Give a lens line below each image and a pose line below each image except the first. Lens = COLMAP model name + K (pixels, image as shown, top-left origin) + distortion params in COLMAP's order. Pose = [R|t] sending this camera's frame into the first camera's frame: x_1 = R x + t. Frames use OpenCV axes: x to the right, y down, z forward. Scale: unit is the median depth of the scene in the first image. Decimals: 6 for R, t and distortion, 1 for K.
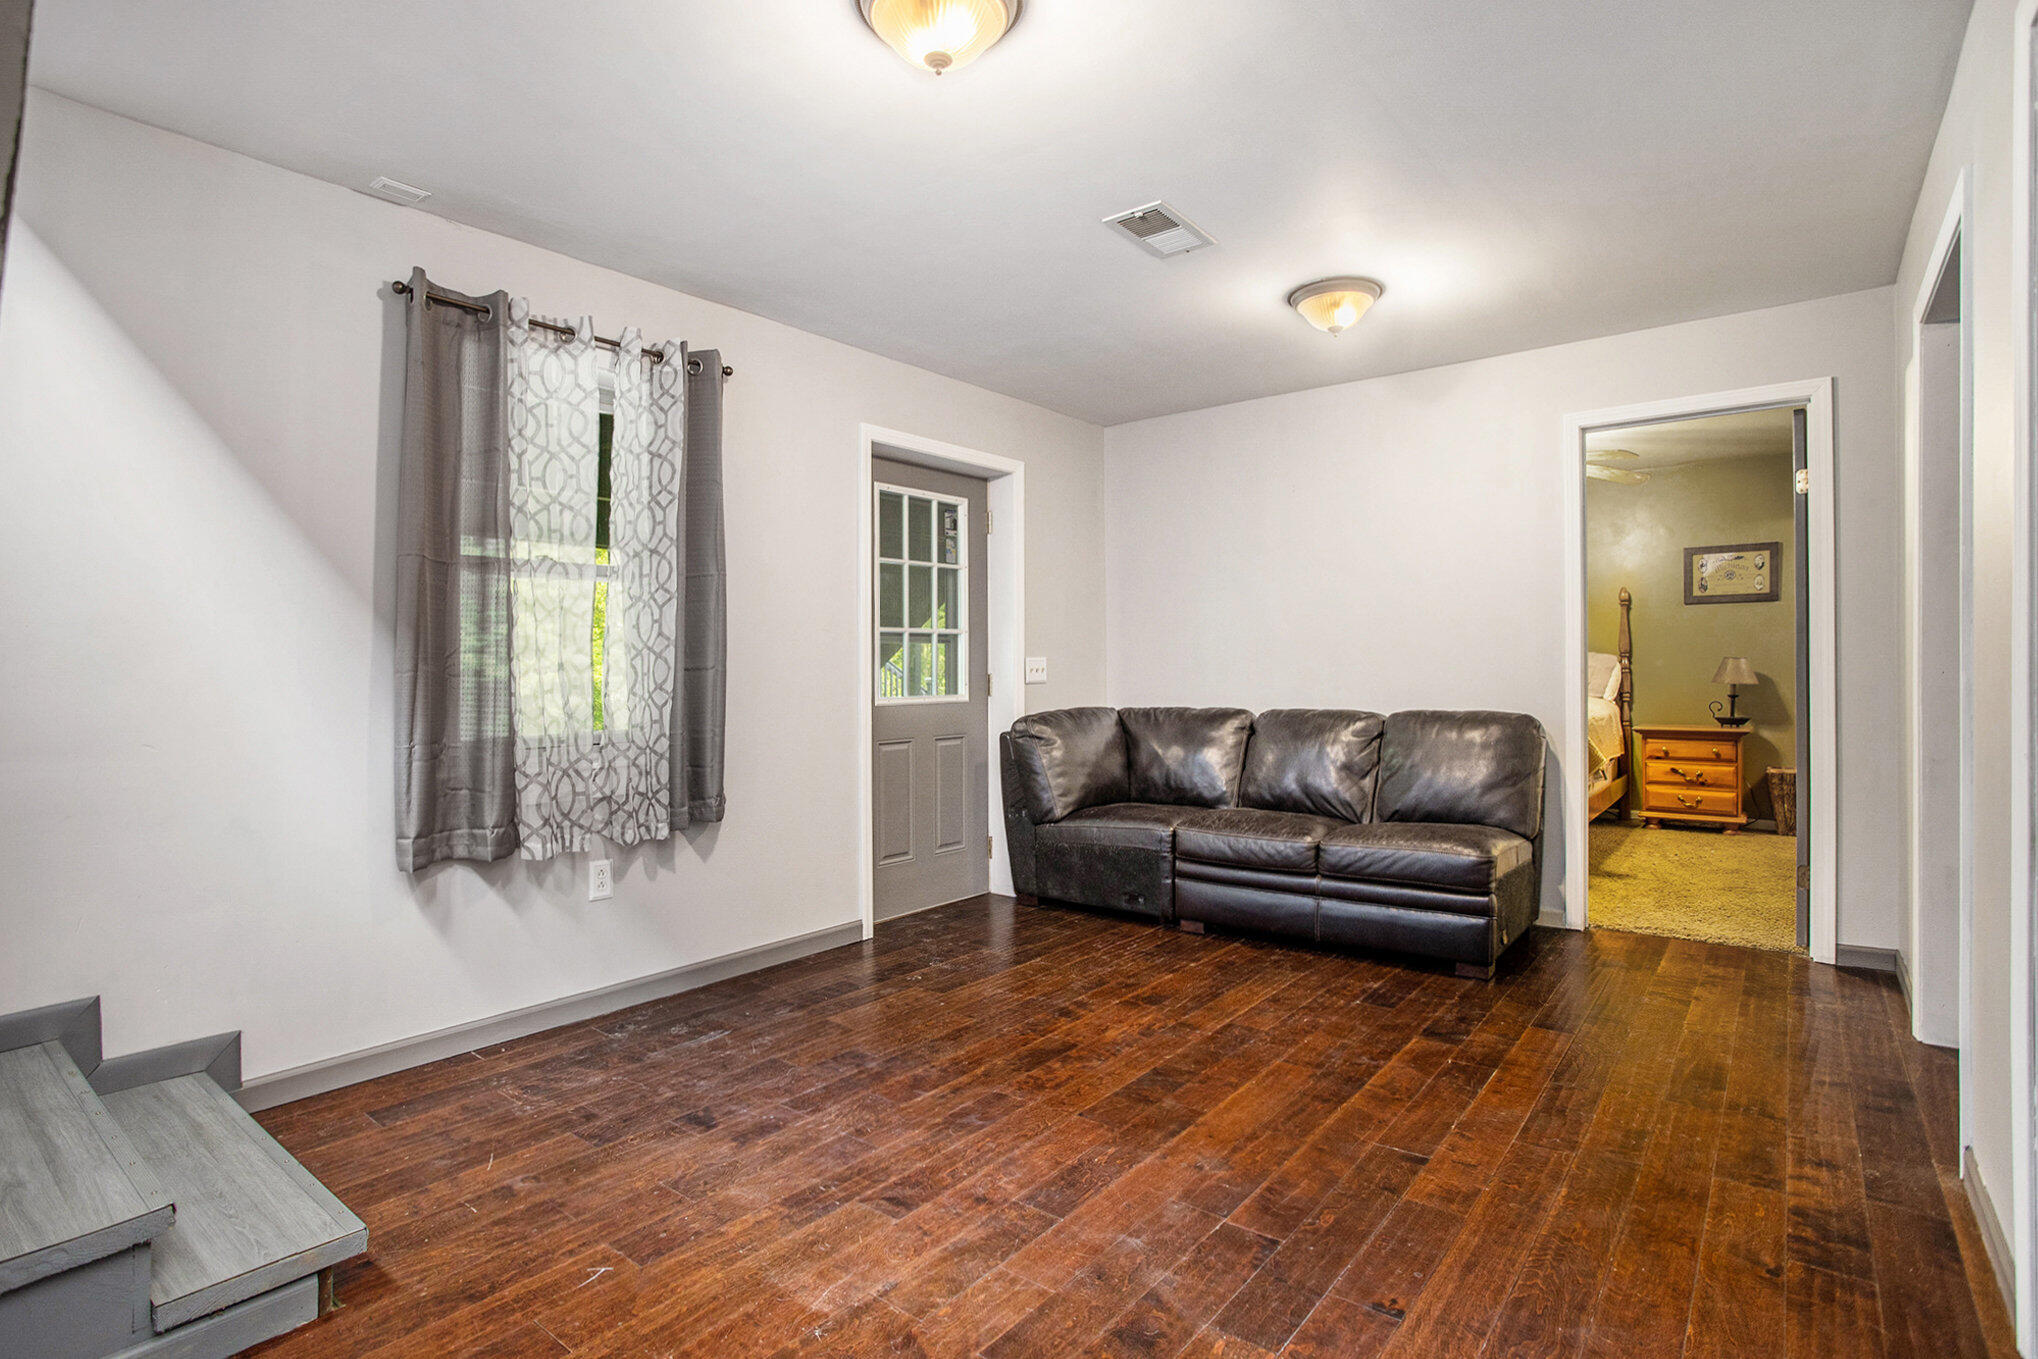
lens RADIAL K [[1001.9, 0, 1019.0], [0, 1001.9, 679.5], [0, 0, 1]] dist [-0.066477, 0.025026]
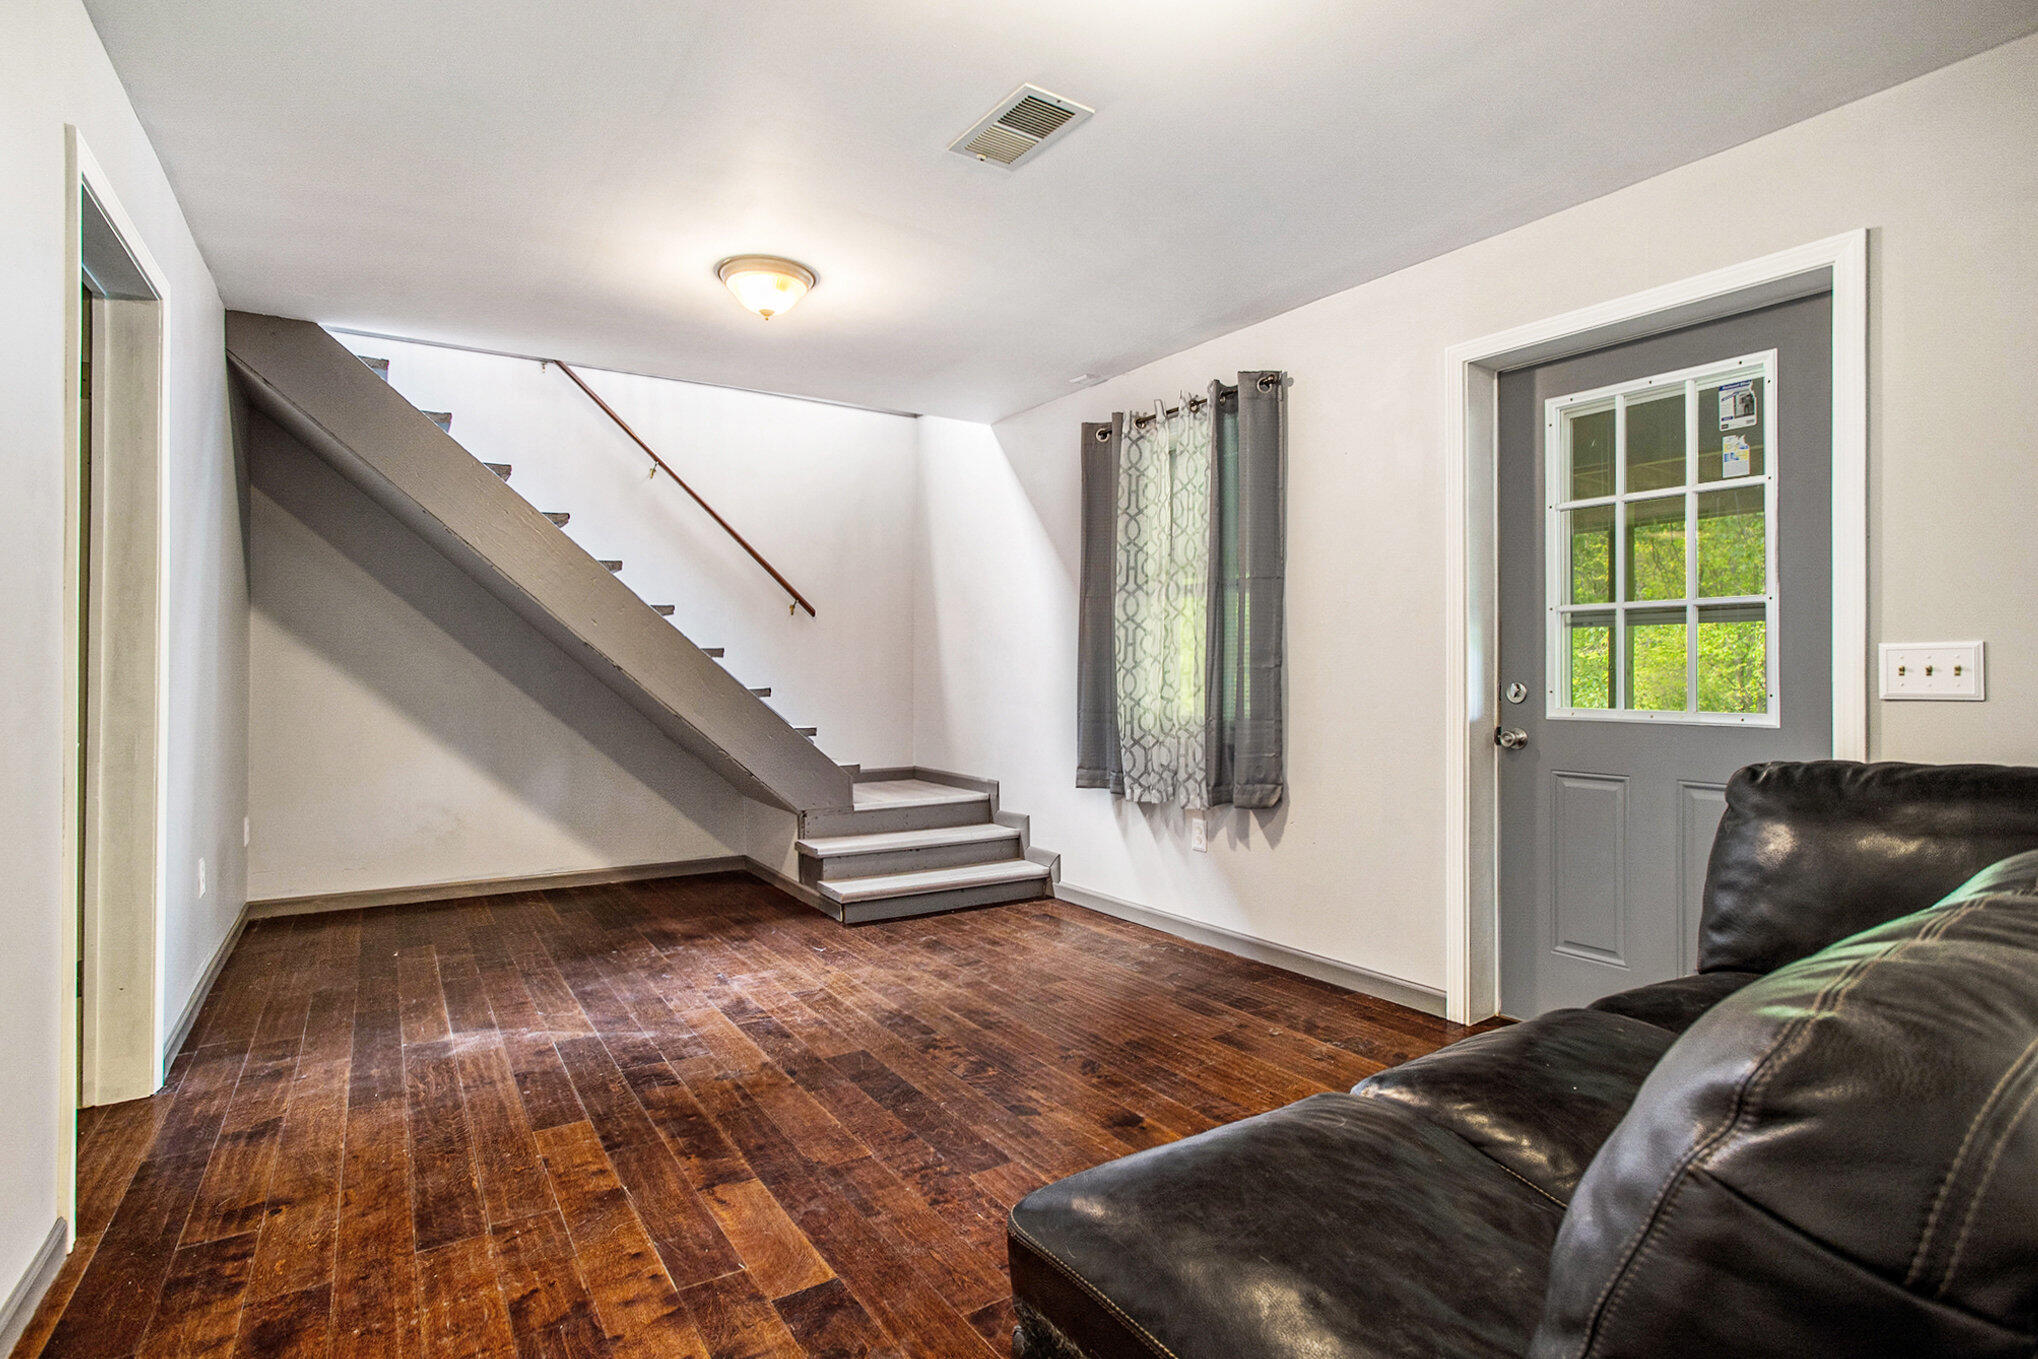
lens RADIAL K [[1002.4, 0, 1019.0], [0, 1002.4, 679.5], [0, 0, 1]] dist [-0.101260, 0.037201]
pose [[-0.308851, 0.009028, -0.951067, 1.018041], [-0.009598, 0.999874, 0.012608, -0.009959], [0.951062, 0.013022, -0.308726, 1.411125]]
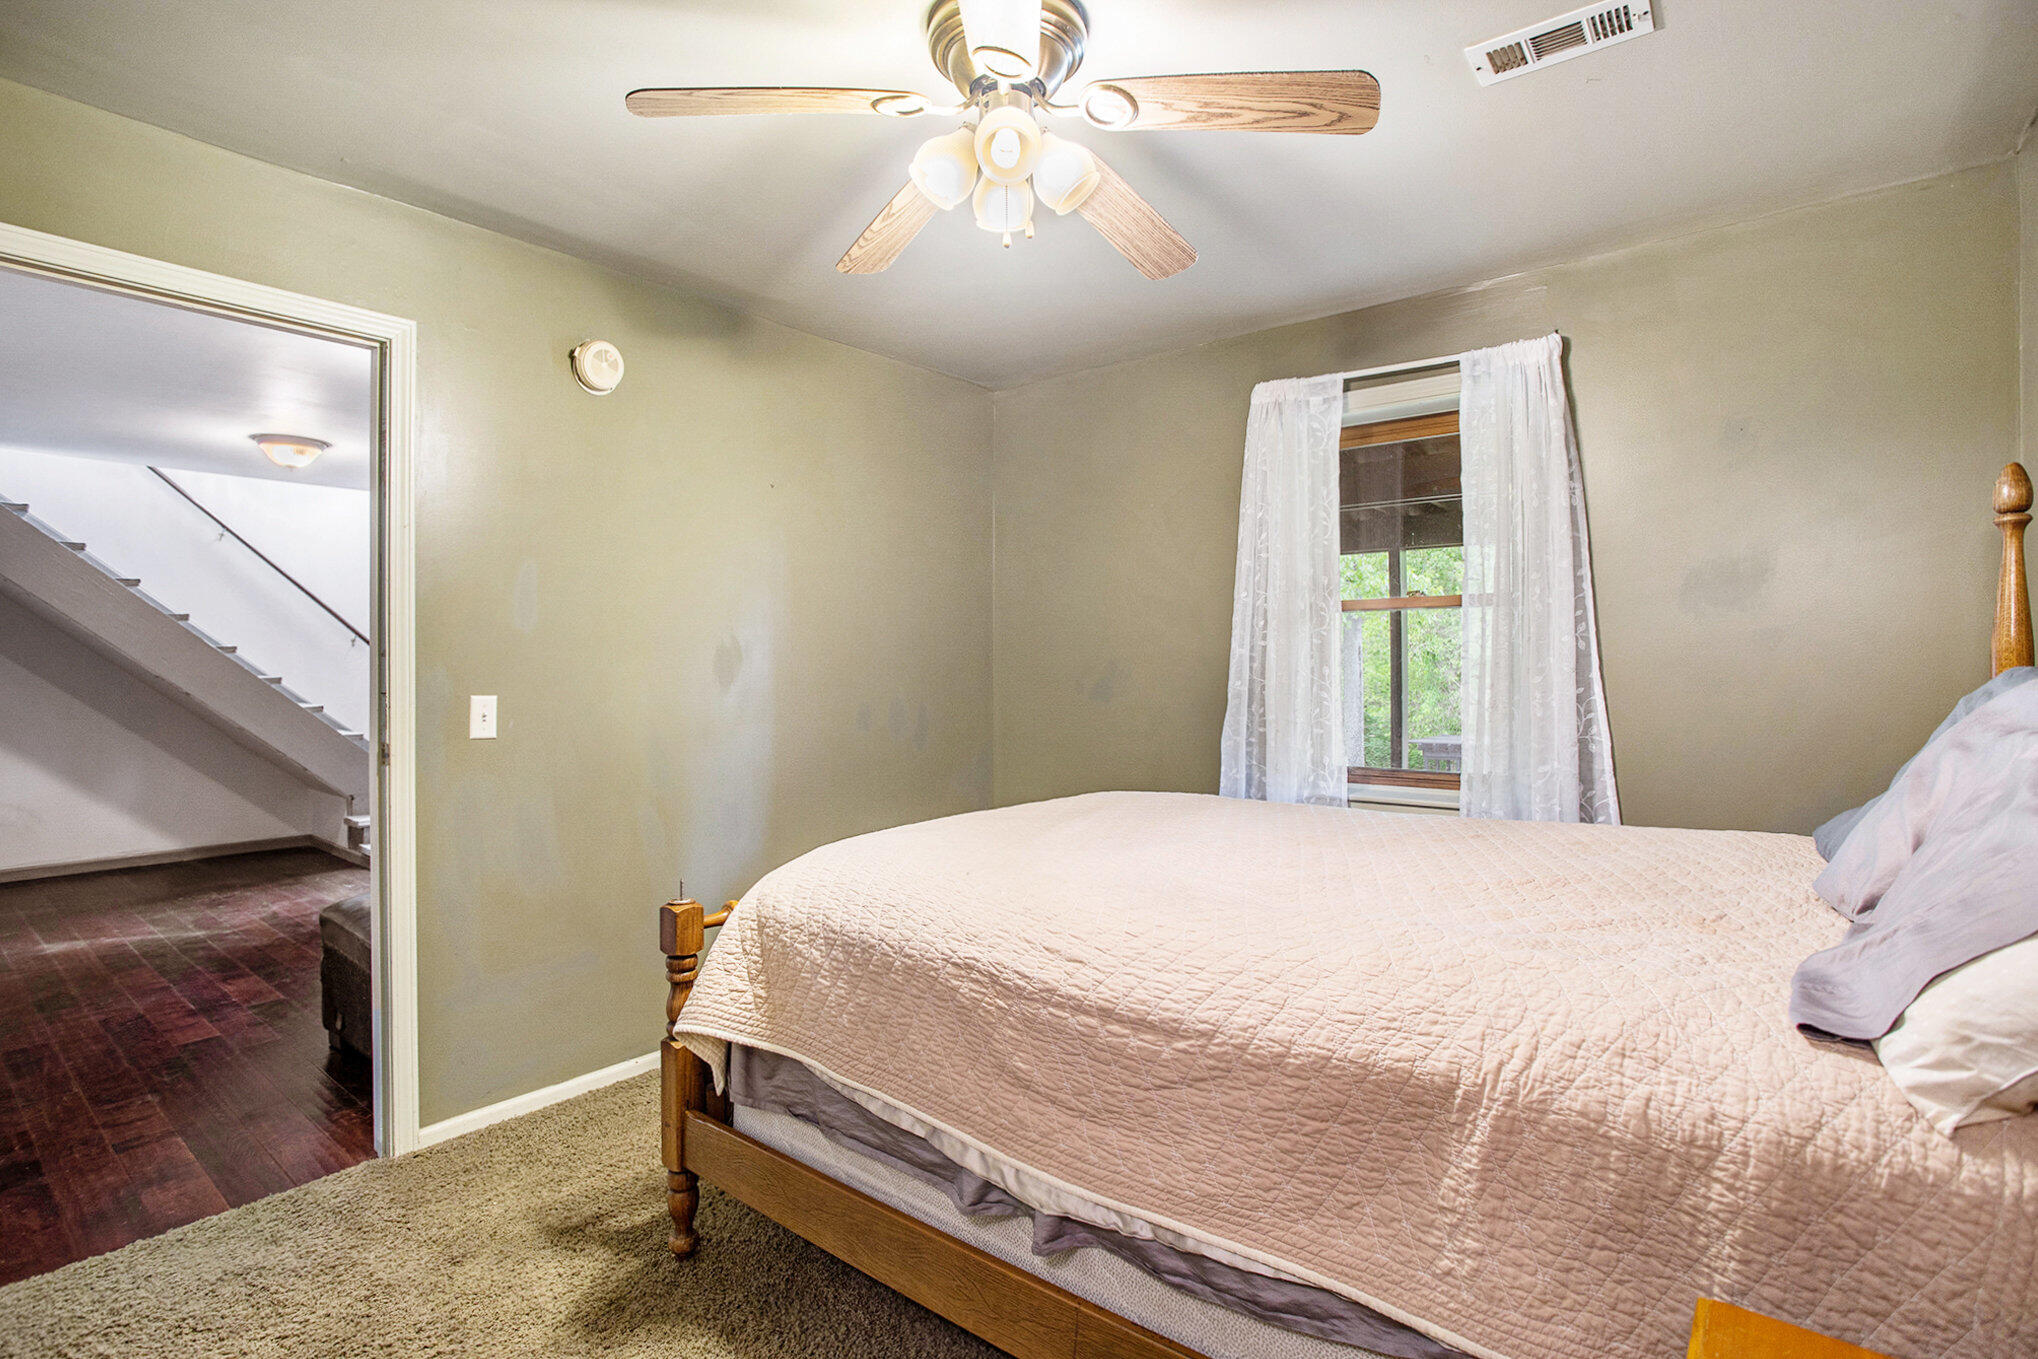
lens RADIAL K [[990.5, 0, 1025.2], [0, 990.5, 659.5], [0, 0, 1]] dist [-0.073823, 0.024210]
pose [[0.003037, 0.001063, -0.999995, 1.732649], [0.000808, 0.999999, 0.001066, -0.074742], [0.999995, -0.000811, 0.003036, 2.086878]]
